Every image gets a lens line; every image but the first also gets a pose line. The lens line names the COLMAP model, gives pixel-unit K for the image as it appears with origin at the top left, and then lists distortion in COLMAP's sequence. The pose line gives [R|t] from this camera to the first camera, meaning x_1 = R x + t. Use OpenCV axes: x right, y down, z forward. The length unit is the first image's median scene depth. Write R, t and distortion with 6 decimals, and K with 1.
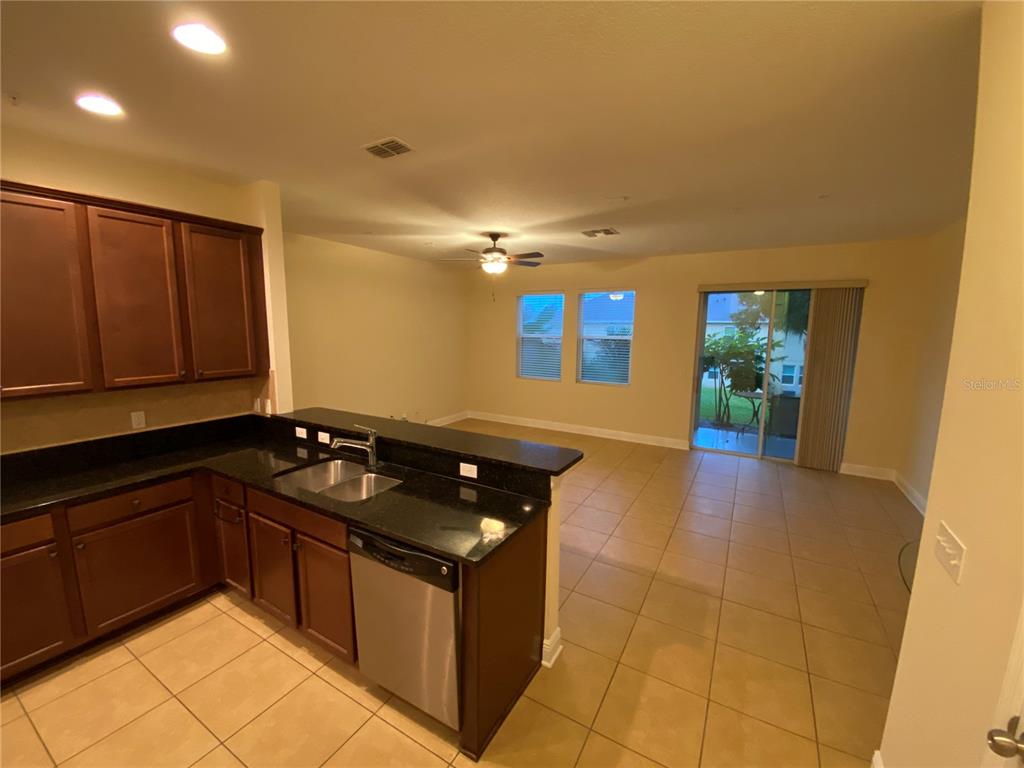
lens RADIAL K [[414.9, 0, 510.3], [0, 414.9, 385.2], [0, 0, 1]] dist [0.027806, -0.000659]
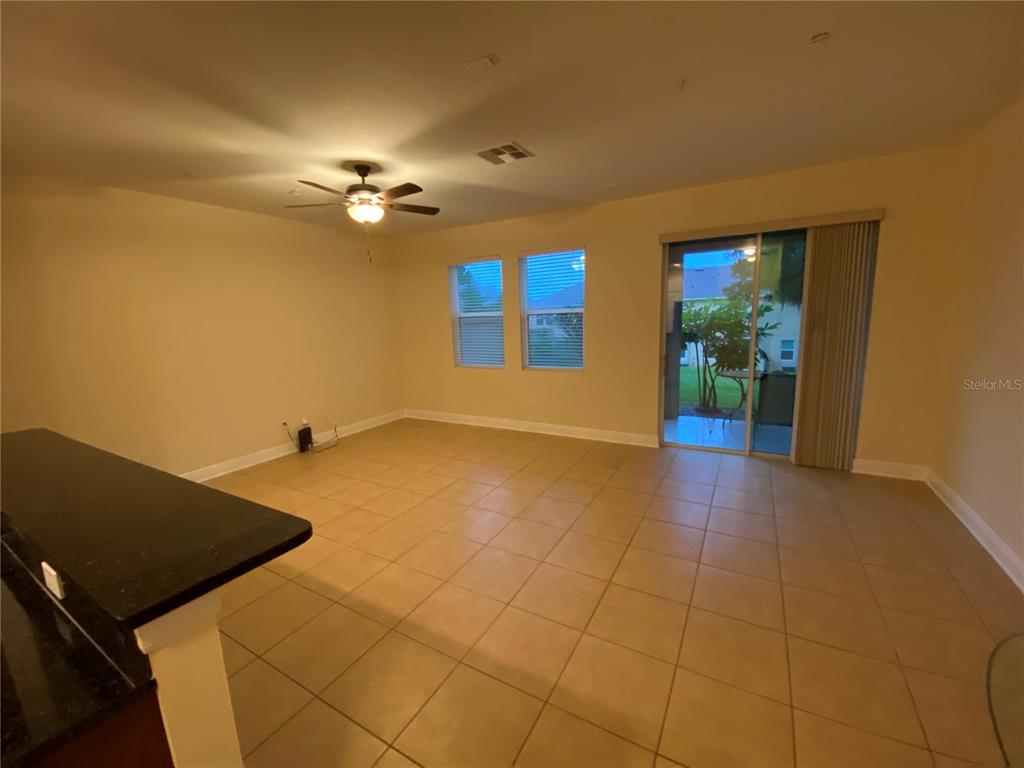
lens RADIAL K [[414.9, 0, 511.4], [0, 414.9, 385.0], [0, 0, 1]] dist [0.027806, -0.000659]
pose [[0.998882, -0.047260, -0.000958, 0.146697], [0.047269, 0.998585, 0.024364, 0.004042], [-0.000195, -0.024382, 0.999703, 0.201778]]
